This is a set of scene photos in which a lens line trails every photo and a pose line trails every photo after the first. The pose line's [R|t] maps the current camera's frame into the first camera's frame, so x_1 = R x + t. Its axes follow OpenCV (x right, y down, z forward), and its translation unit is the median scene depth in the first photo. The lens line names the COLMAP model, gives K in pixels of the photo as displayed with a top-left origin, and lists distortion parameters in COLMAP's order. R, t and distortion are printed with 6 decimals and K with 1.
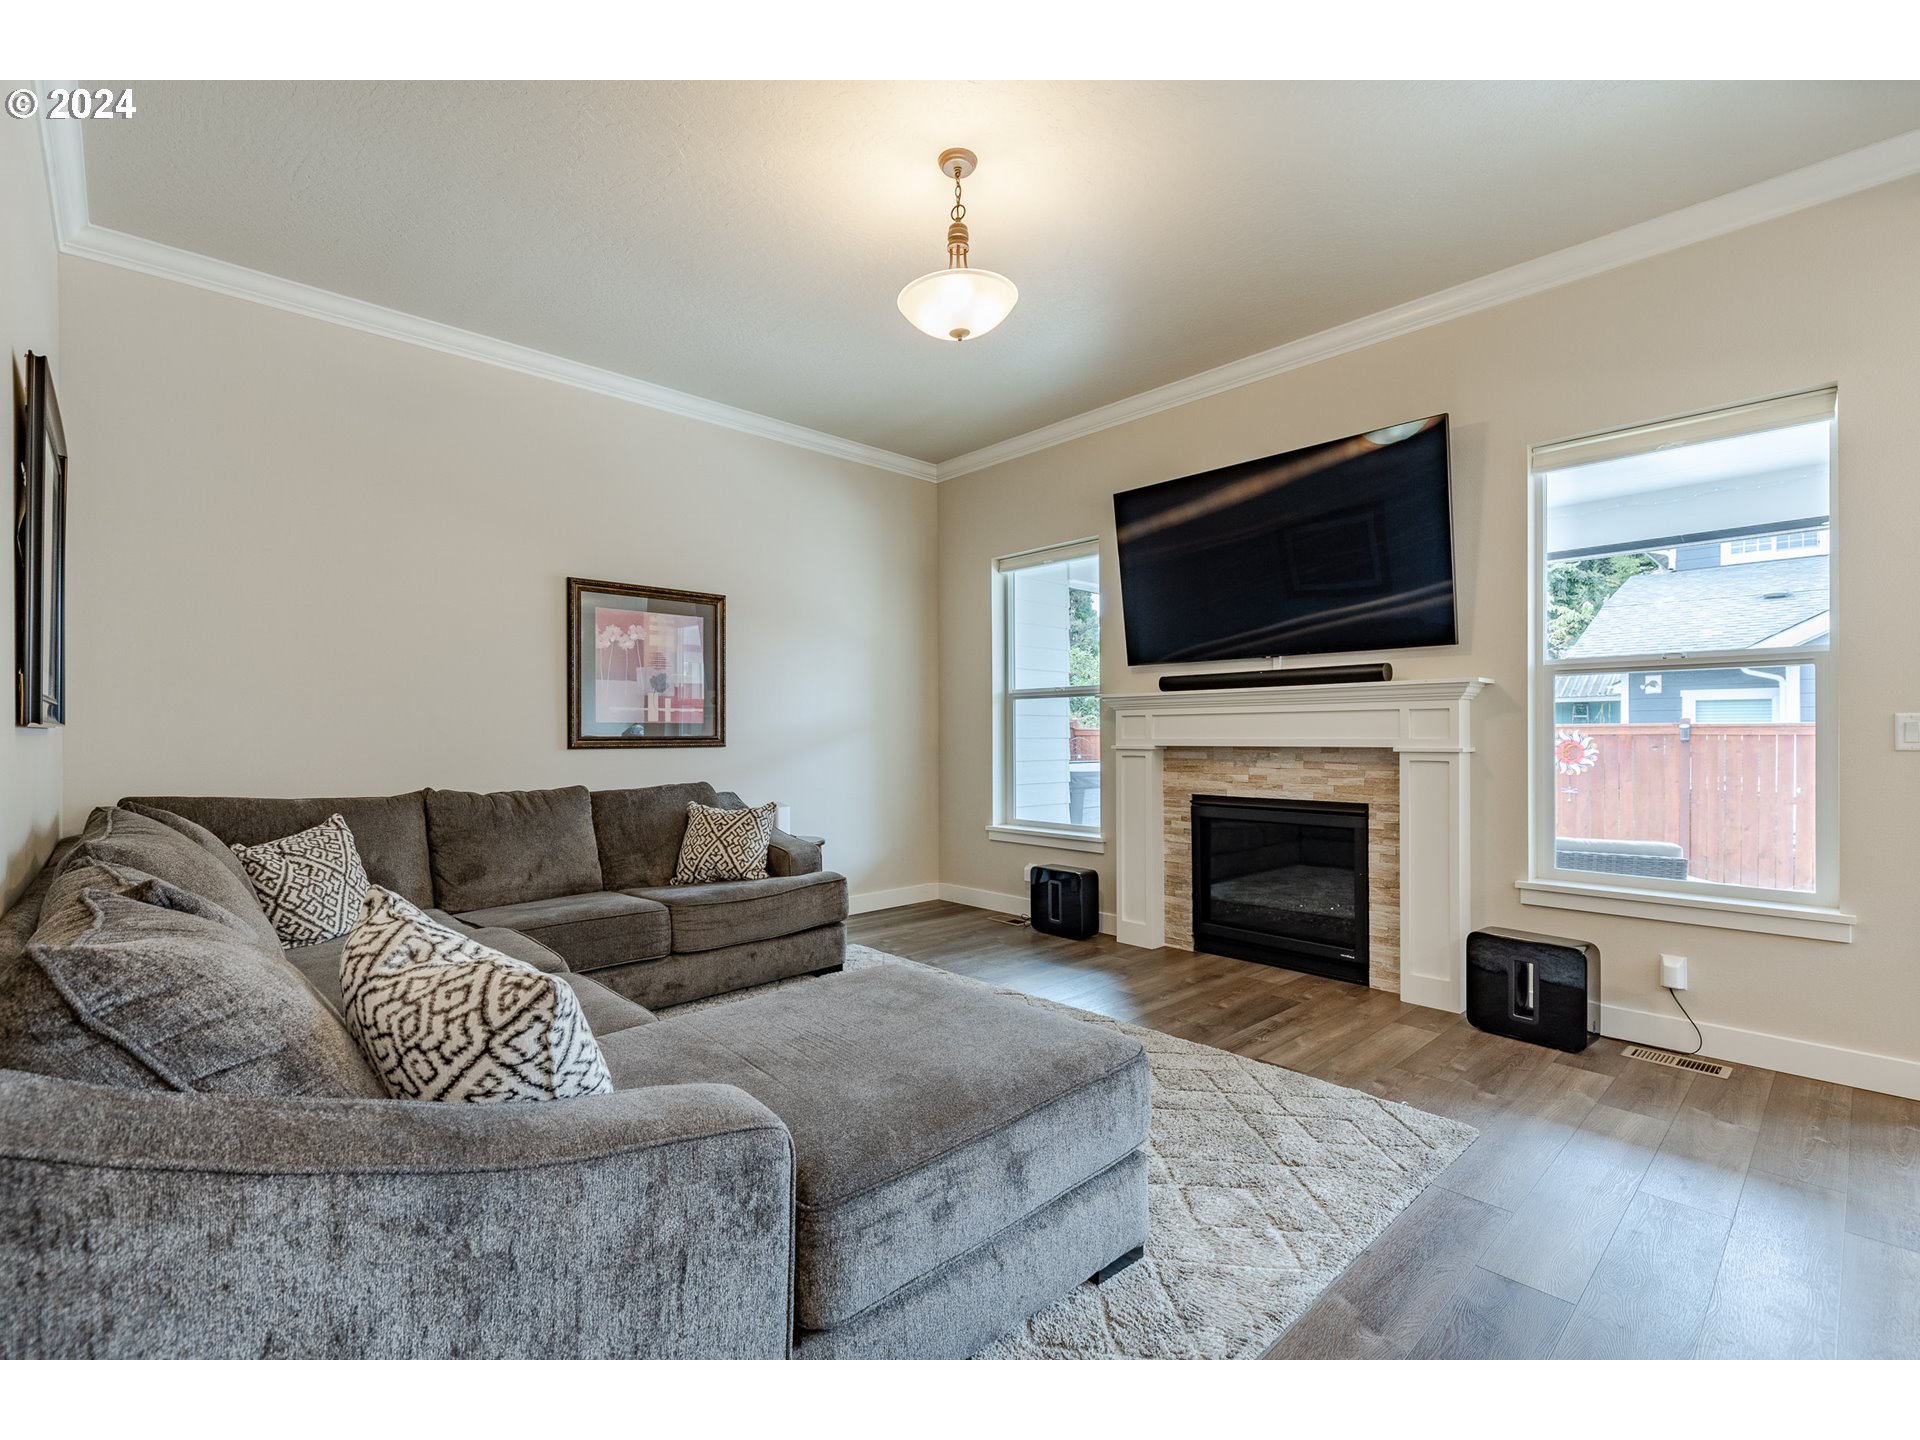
lens RADIAL K [[885.3, 0, 952.8], [0, 885.3, 729.0], [0, 0, 1]] dist [0.013952, -0.000552]
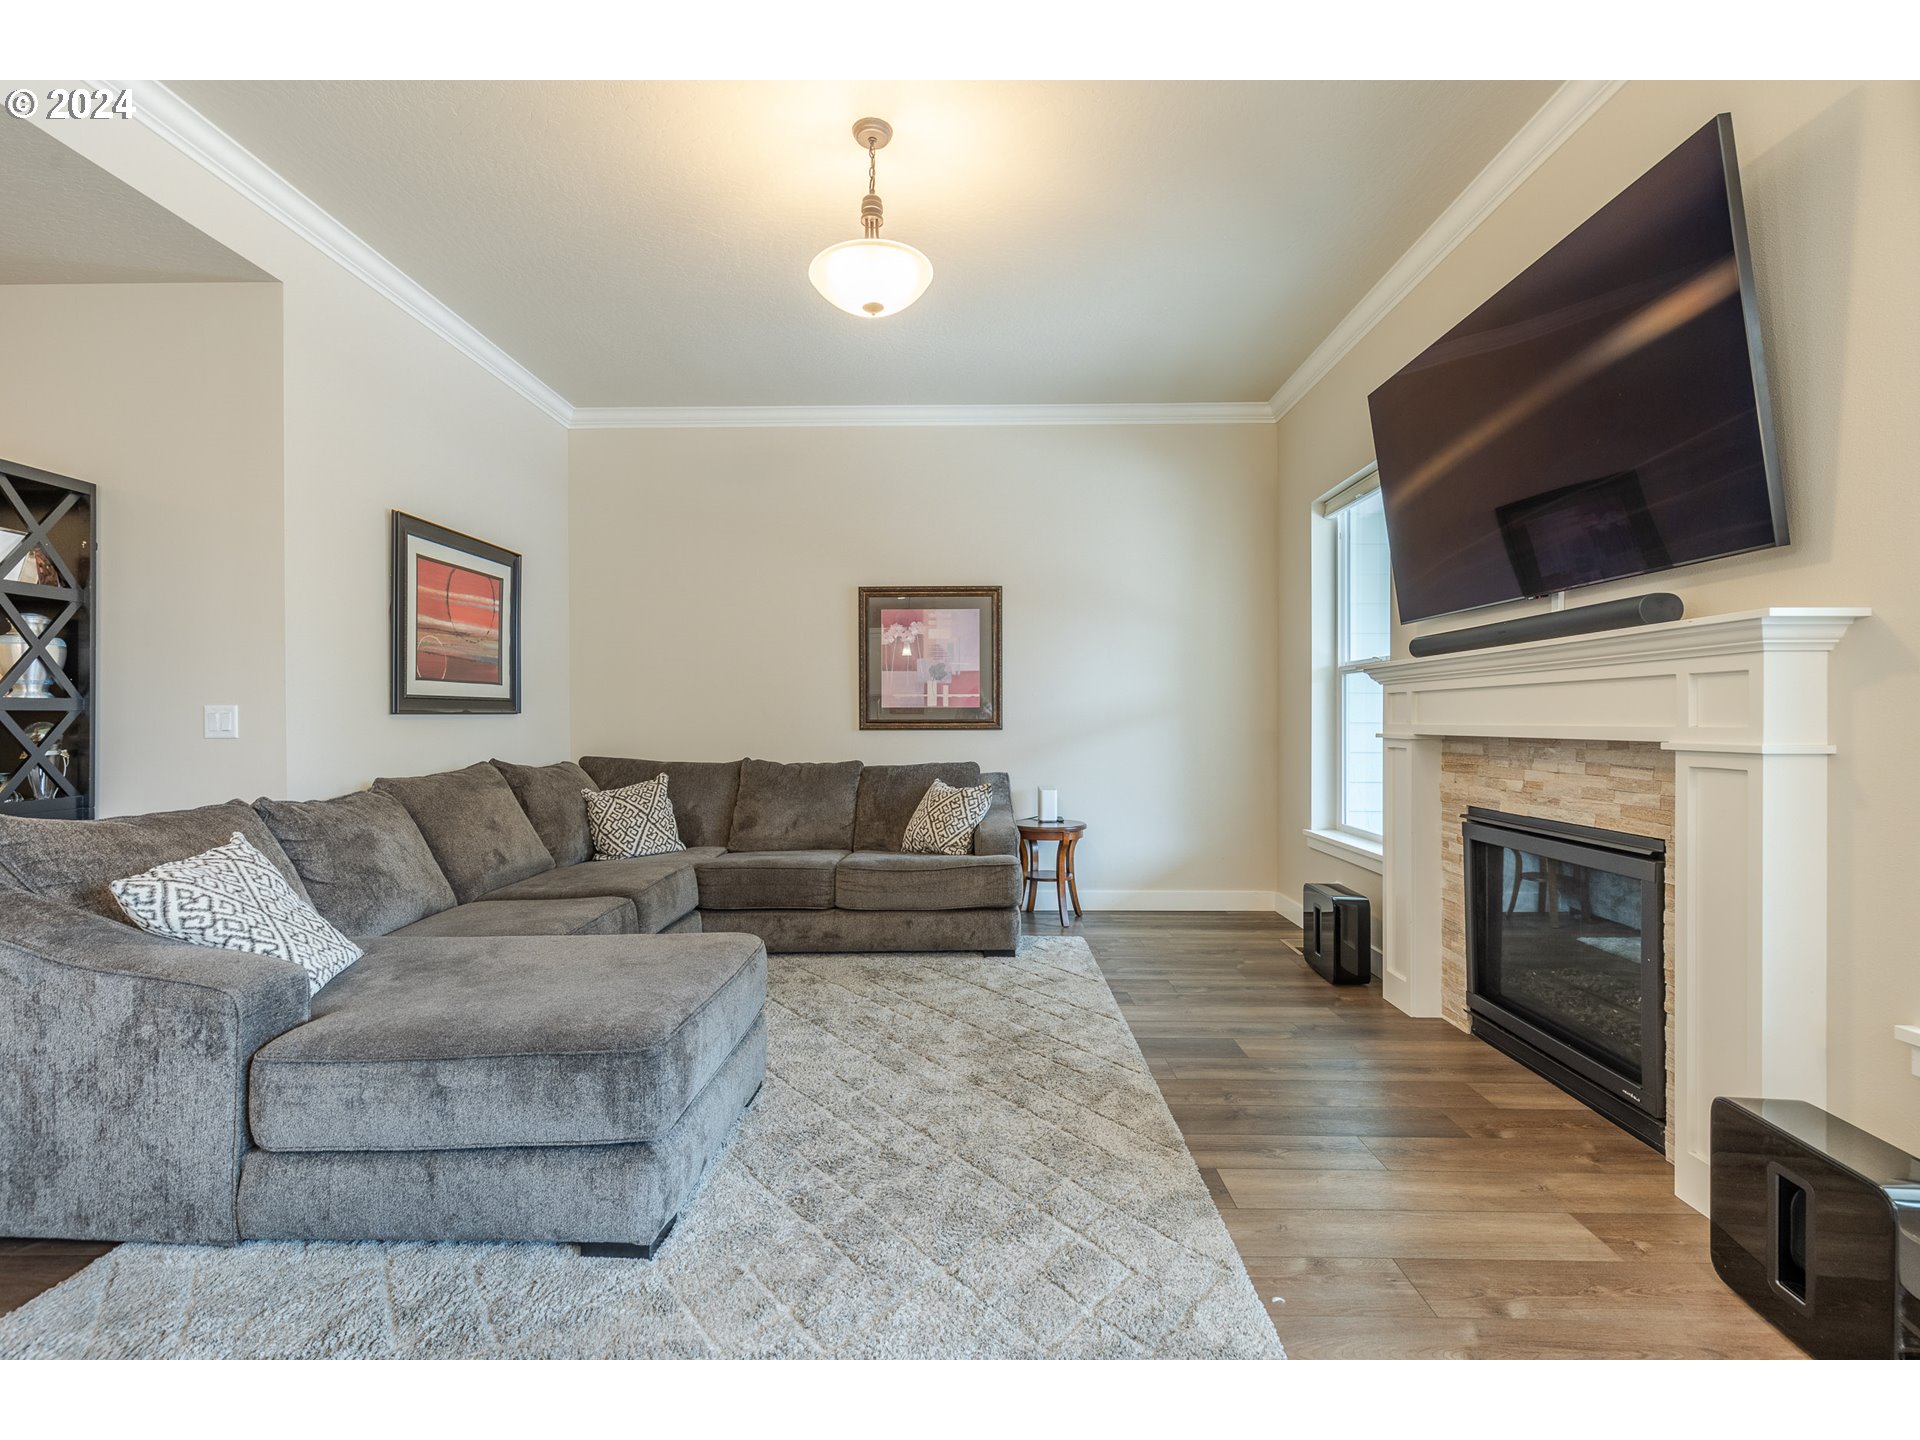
lens RADIAL K [[877.4, 0, 942.4], [0, 877.4, 718.3], [0, 0, 1]] dist [0.010204, -0.000906]
pose [[0.707945, 0.001148, -0.706266, 0.484536], [0.004534, 0.999971, 0.006171, -0.000235], [0.706253, -0.007571, 0.707919, 0.238472]]
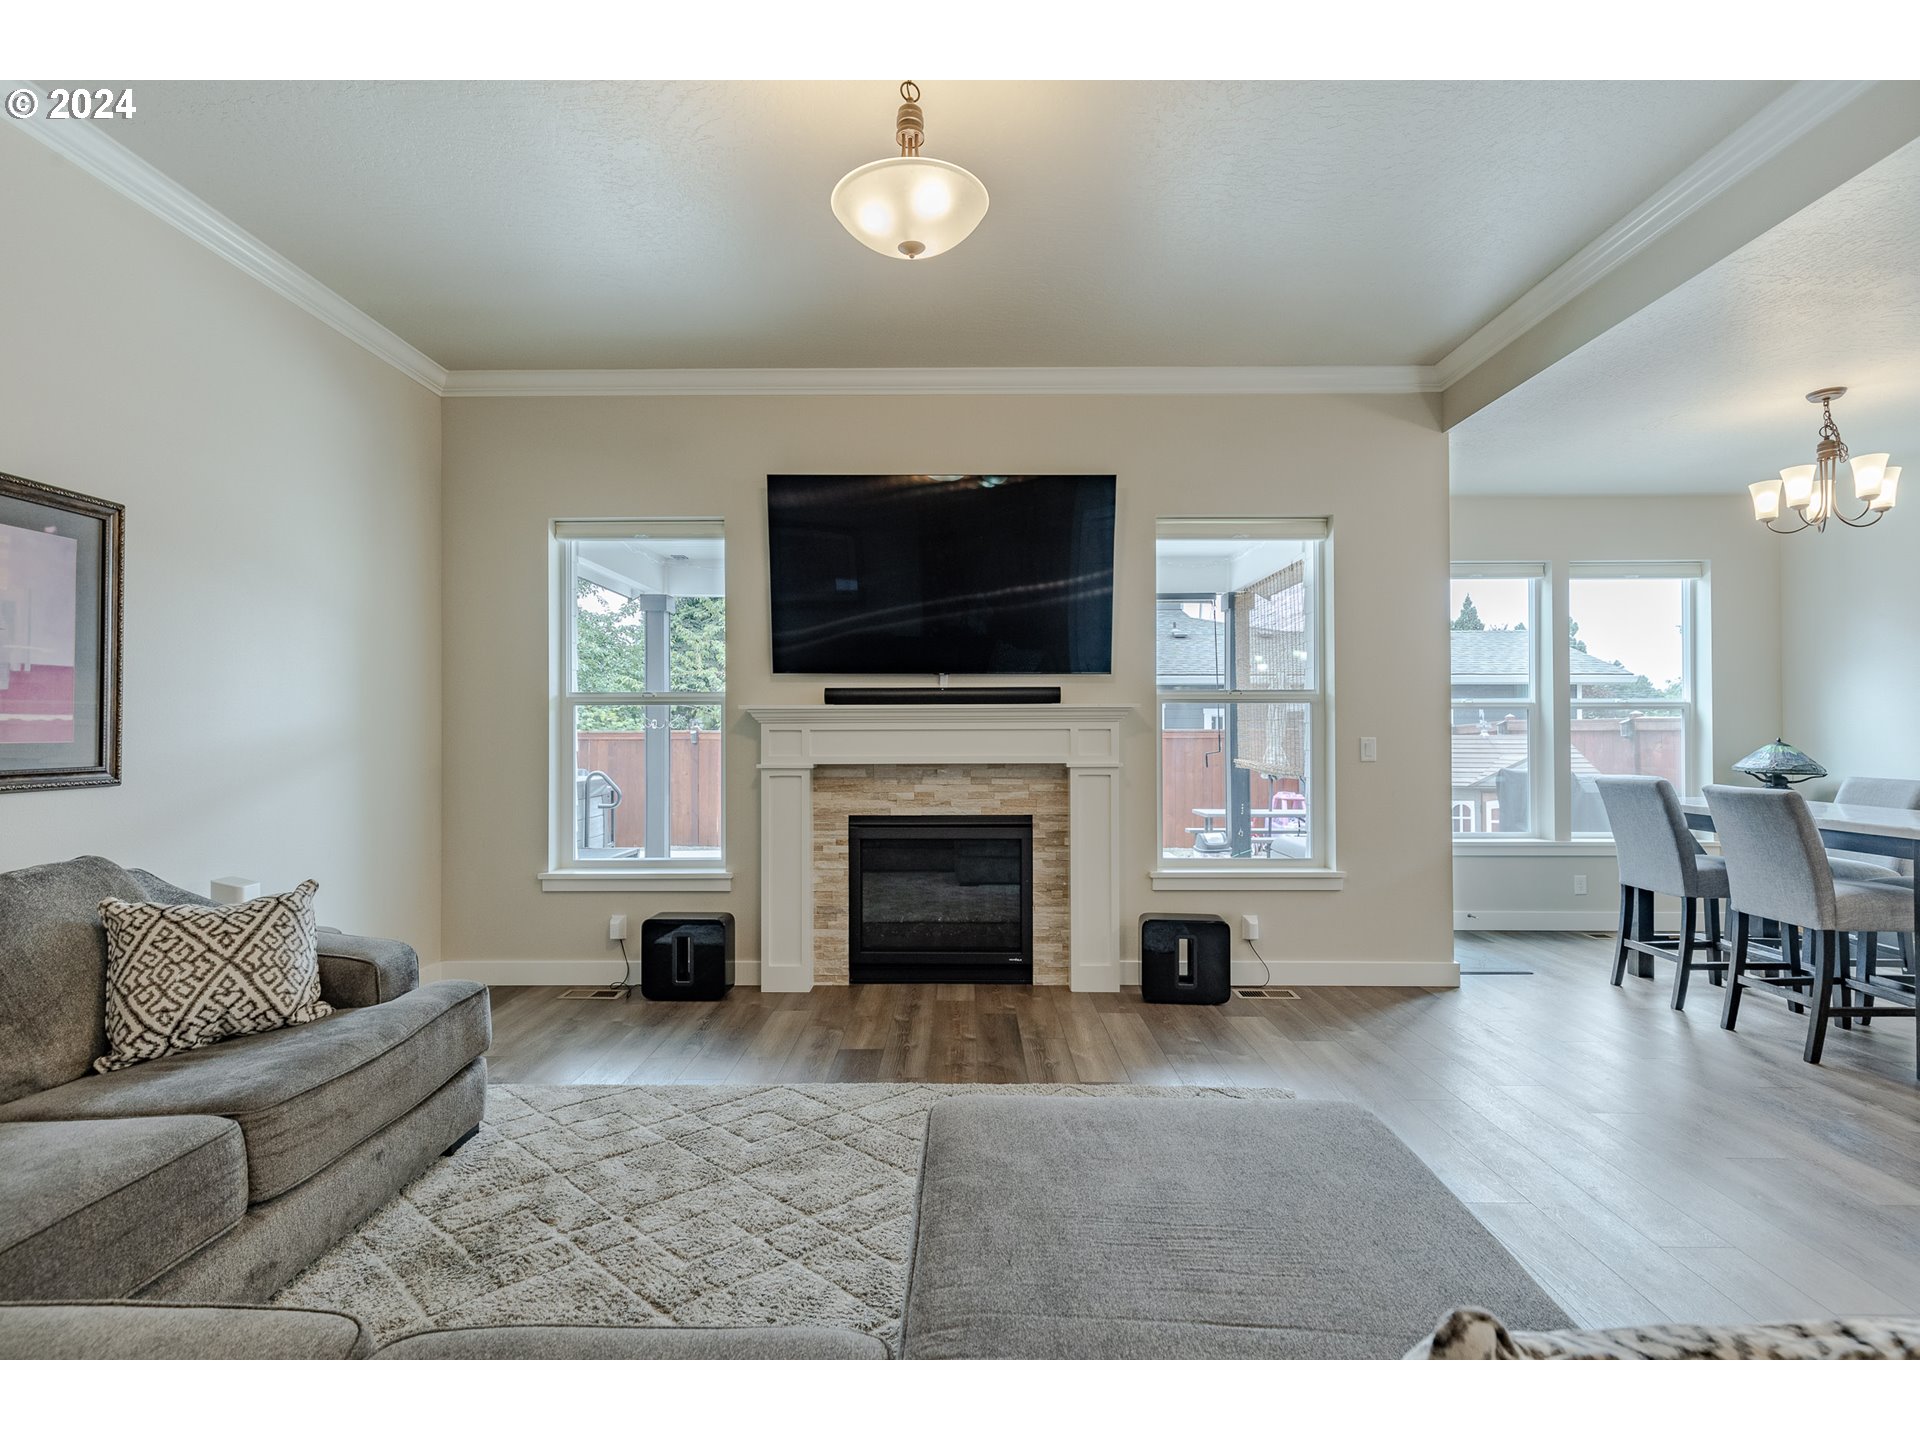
lens RADIAL K [[882.9, 0, 963.0], [0, 882.9, 718.0], [0, 0, 1]] dist [0.013686, -0.000292]
pose [[0.687466, 0.011636, 0.726123, -0.335558], [-0.004357, 0.999920, -0.011898, -0.018925], [-0.726203, 0.005016, 0.687462, 0.287216]]
